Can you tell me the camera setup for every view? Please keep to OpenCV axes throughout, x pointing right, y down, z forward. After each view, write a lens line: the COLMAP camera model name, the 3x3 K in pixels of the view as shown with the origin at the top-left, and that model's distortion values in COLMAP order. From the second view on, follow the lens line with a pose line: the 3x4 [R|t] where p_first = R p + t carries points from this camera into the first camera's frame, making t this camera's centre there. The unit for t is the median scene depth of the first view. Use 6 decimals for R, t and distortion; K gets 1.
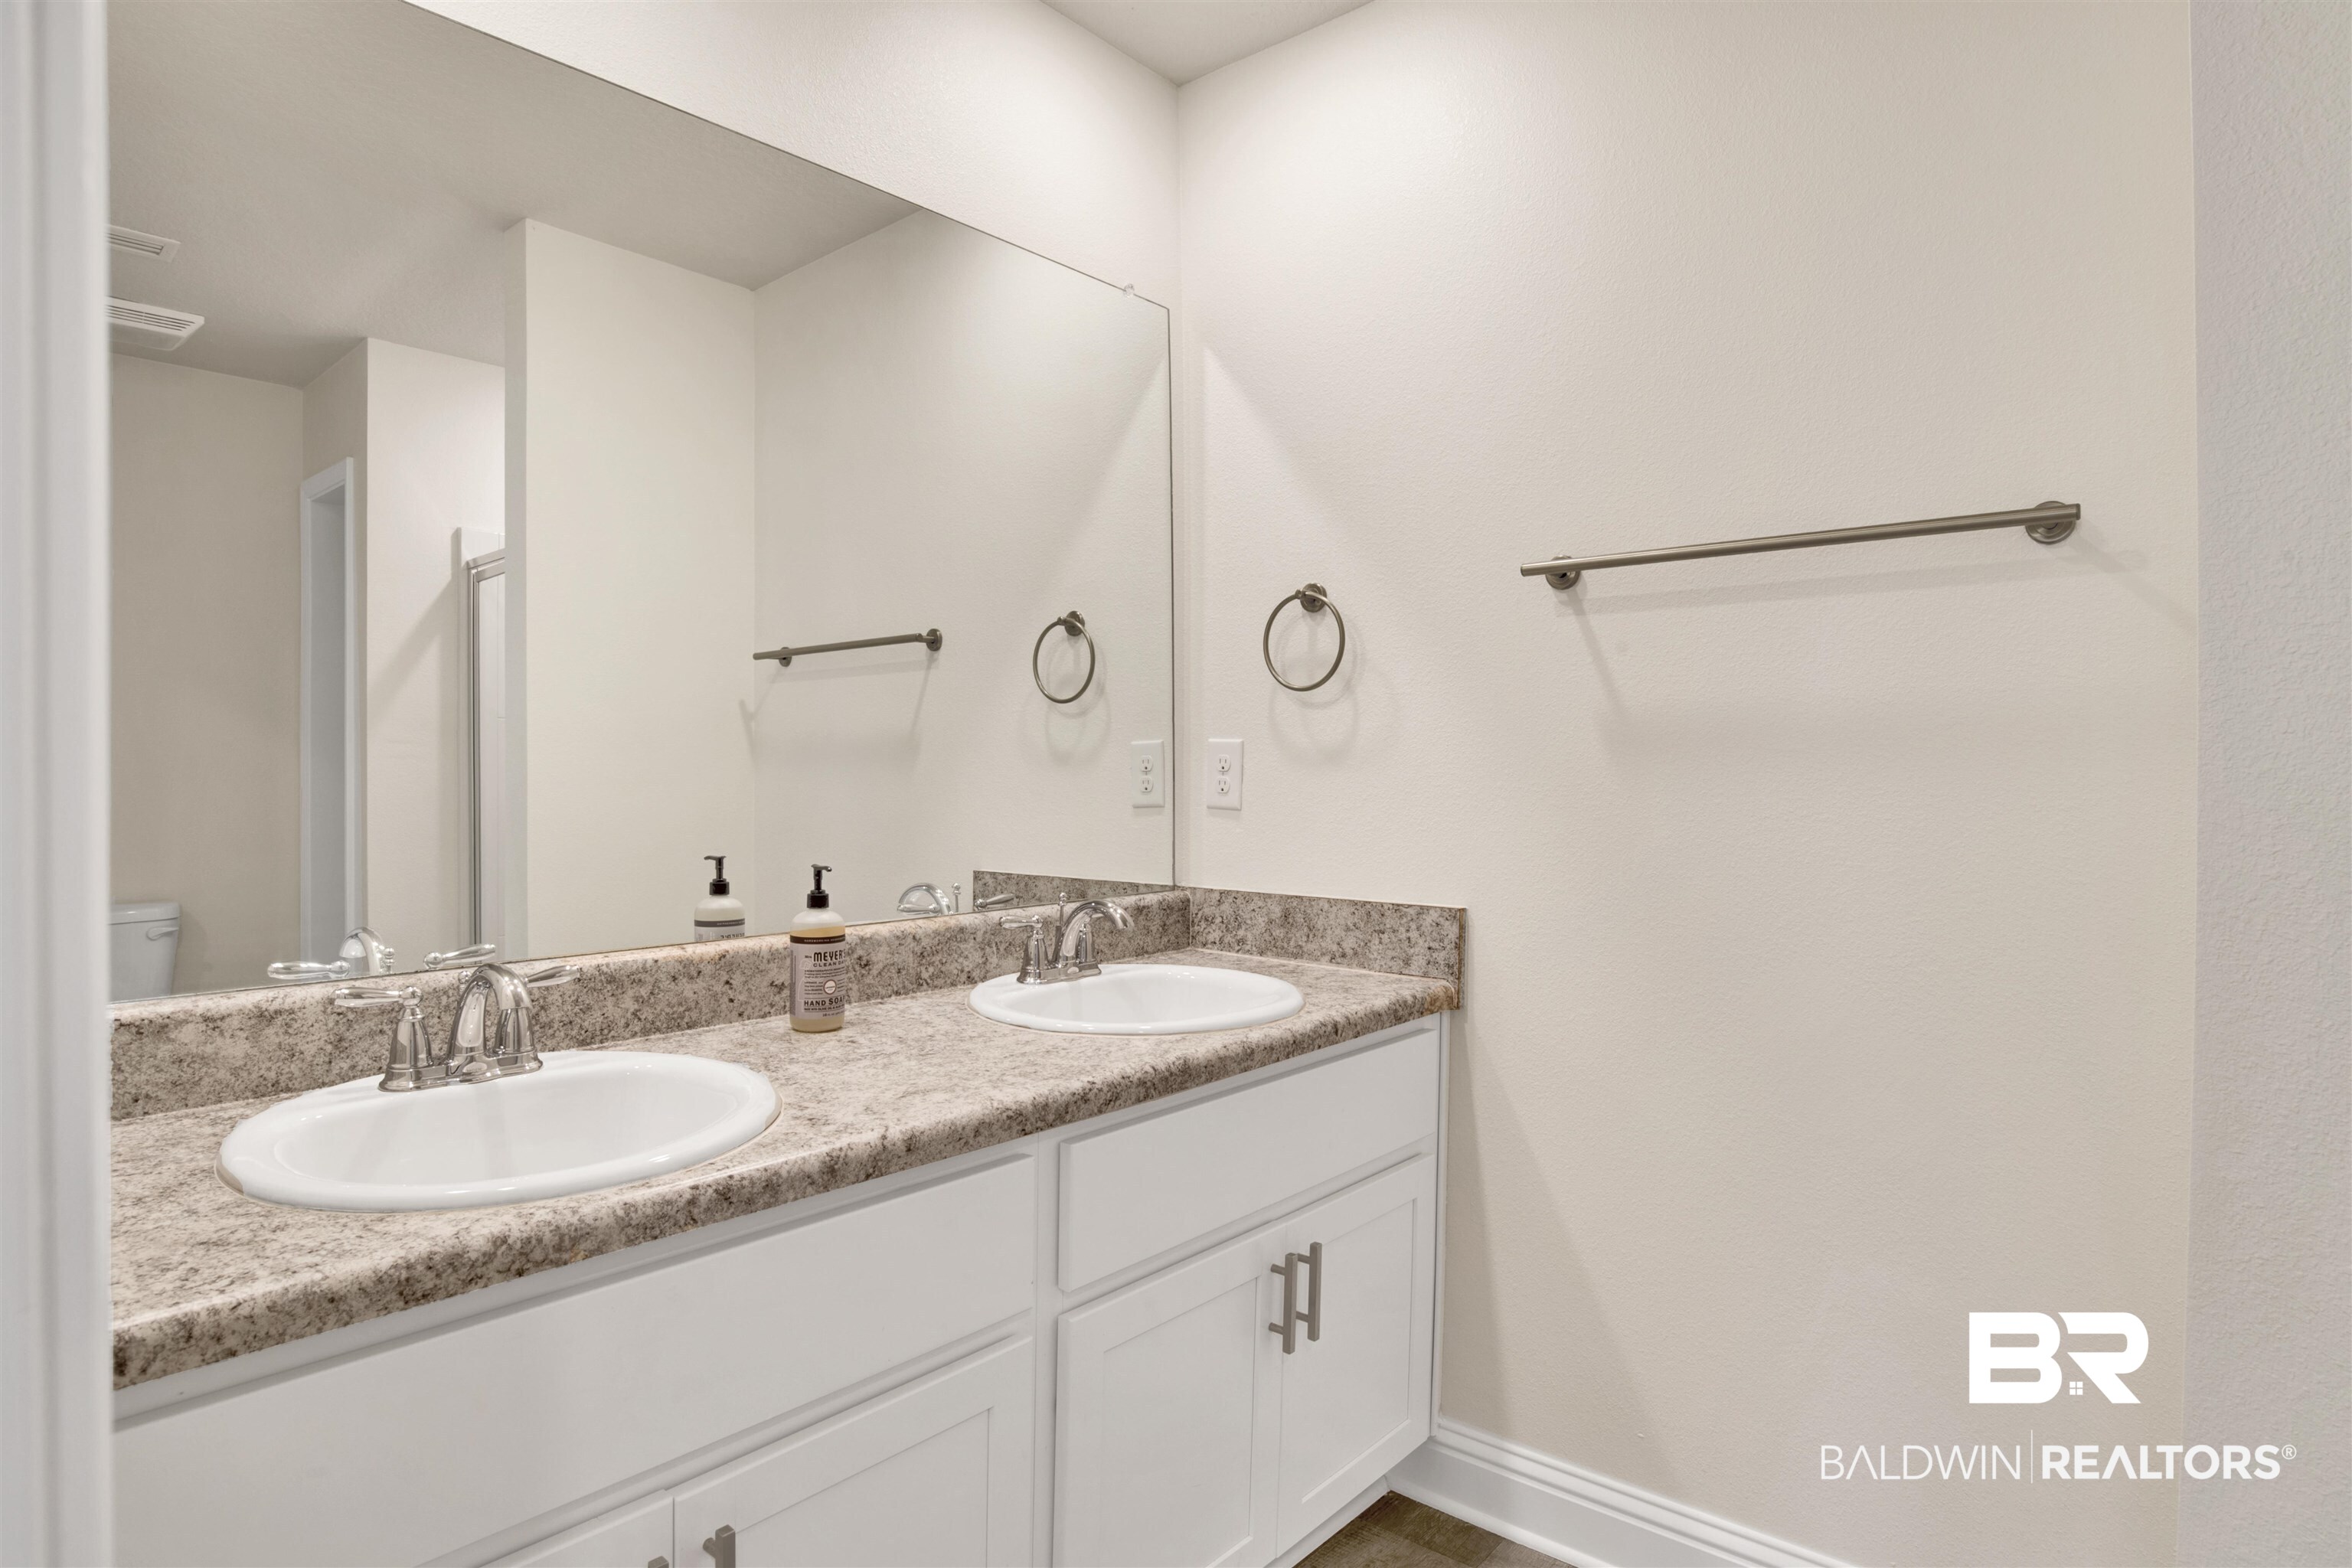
lens RADIAL K [[1227.9, 0, 1188.5], [0, 1227.9, 790.4], [0, 0, 1]] dist [-0.063299, 0.018100]
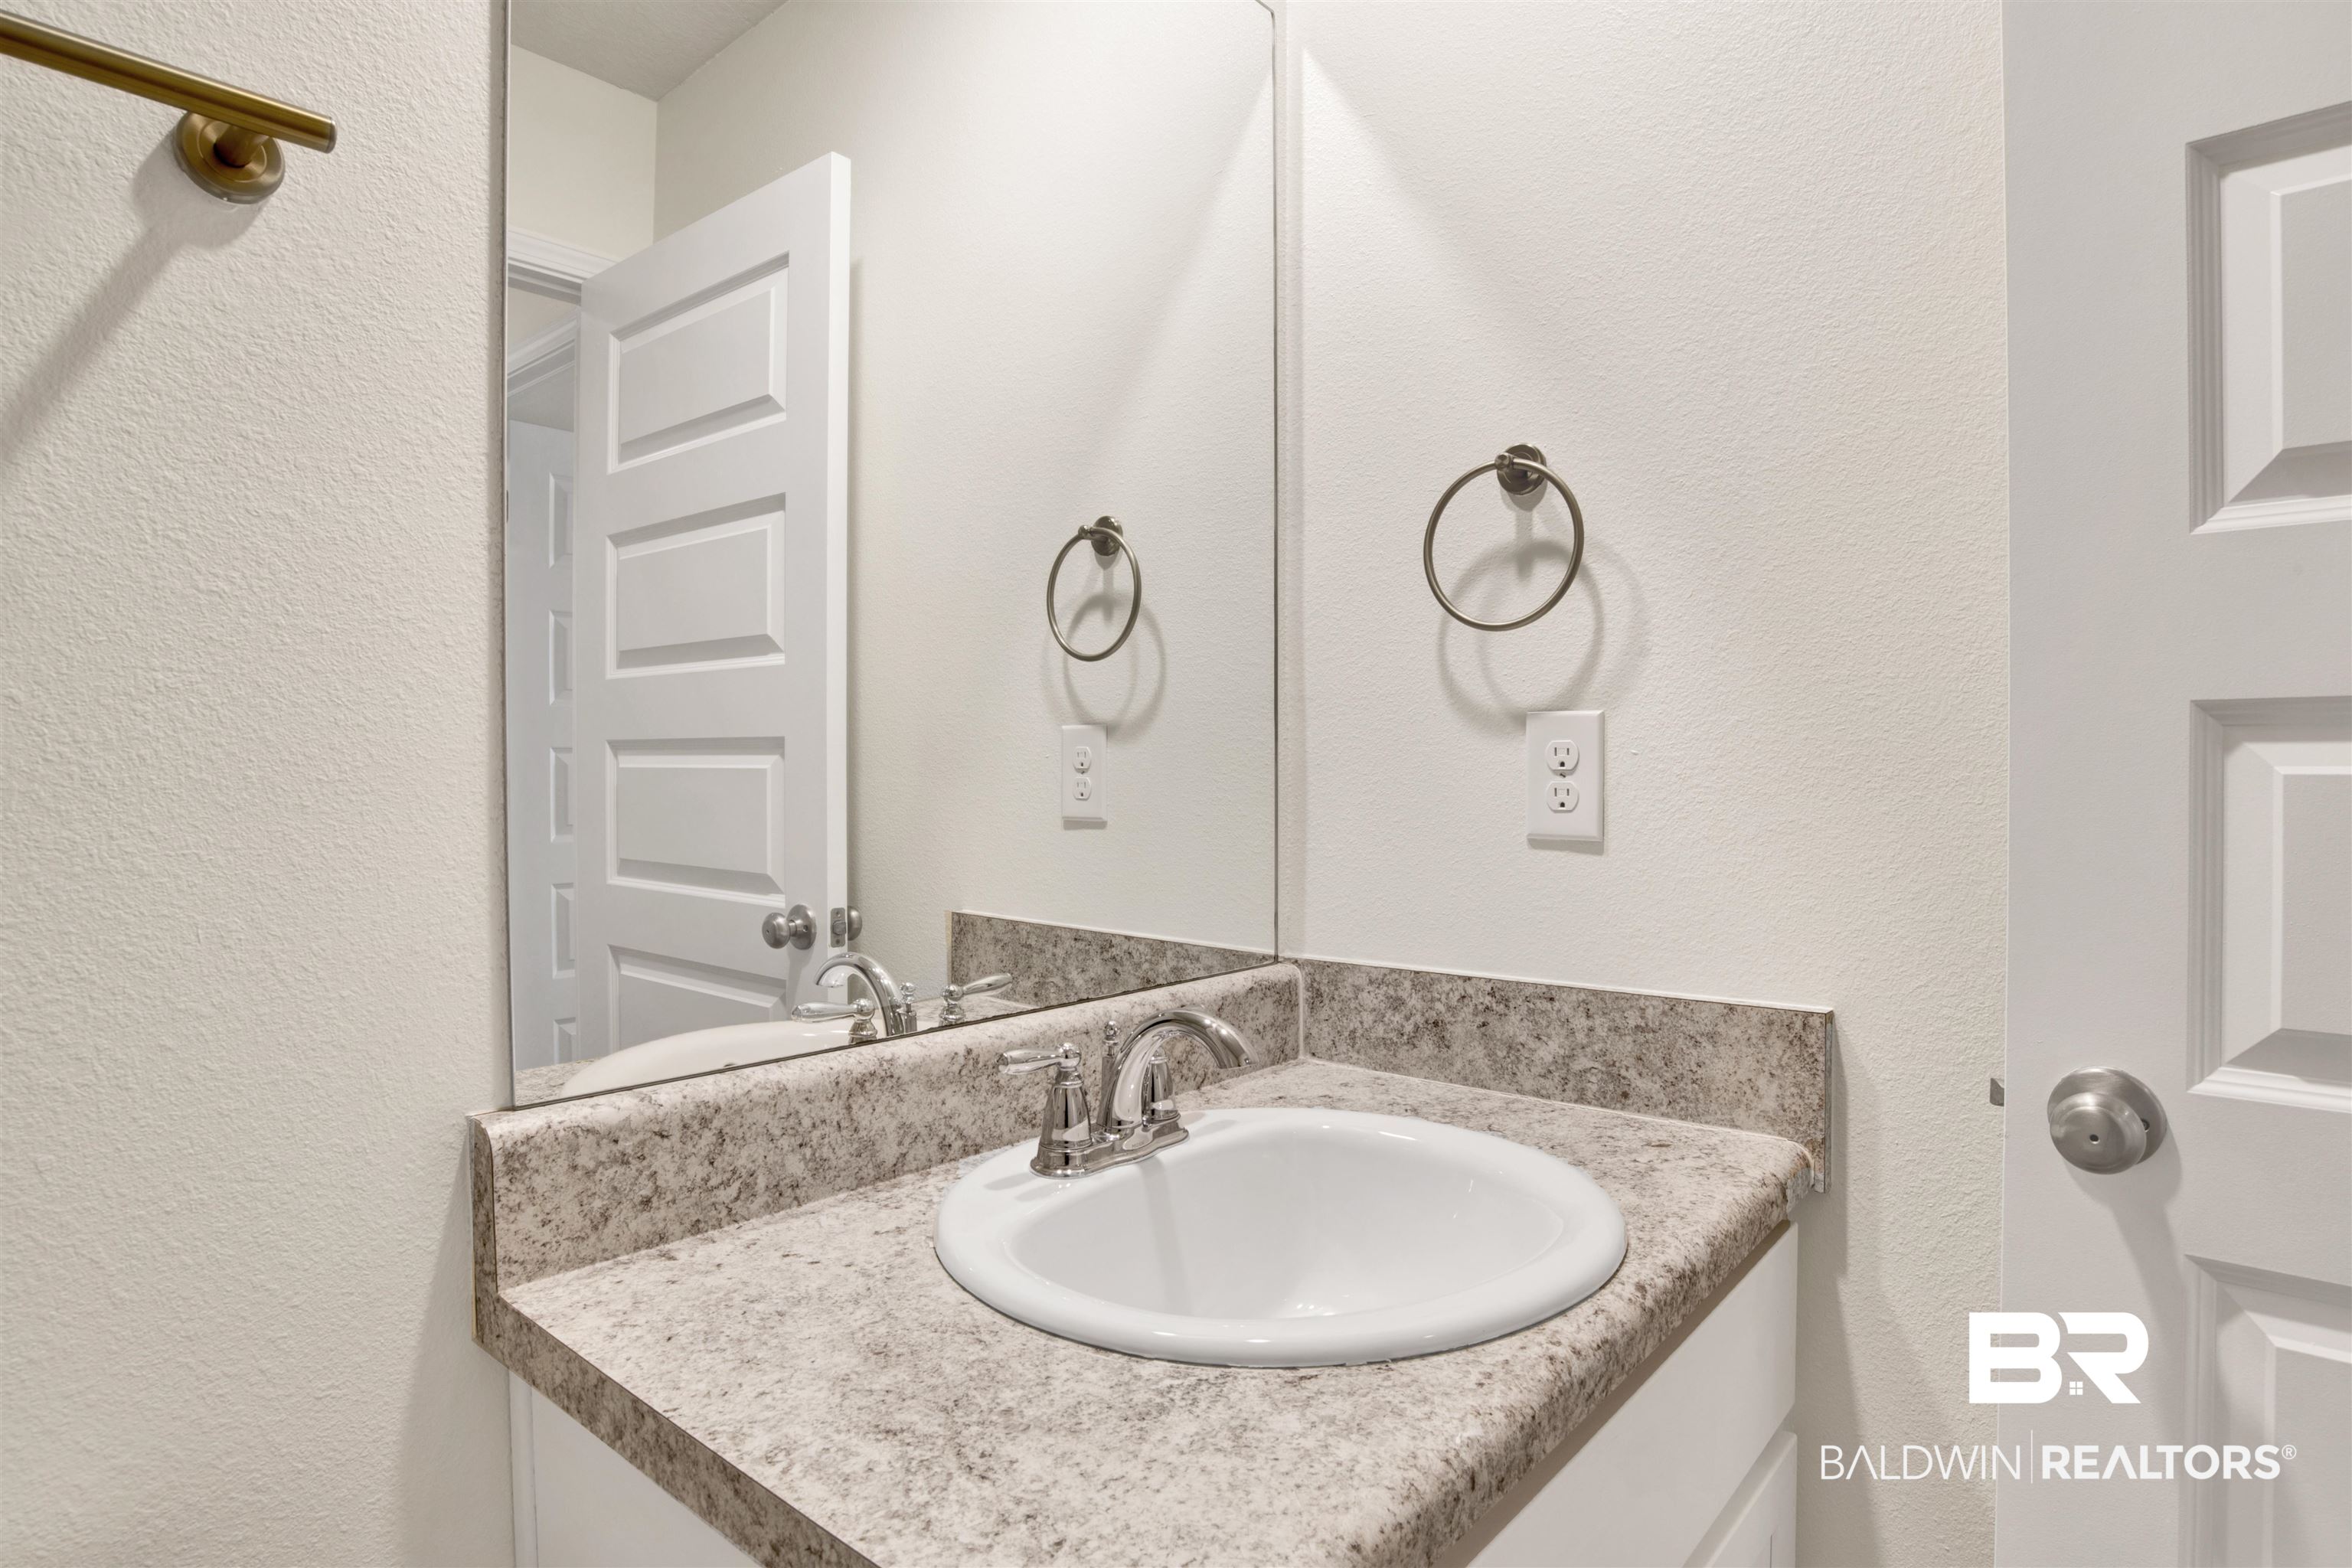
lens RADIAL K [[1227.9, 0, 1169.6], [0, 1227.9, 787.6], [0, 0, 1]] dist [-0.063299, 0.018100]
pose [[0.999977, -0.003694, -0.005621, -0.065369], [0.003700, 0.999993, 0.001007, -0.003101], [0.005618, -0.001027, 0.999984, 0.405755]]
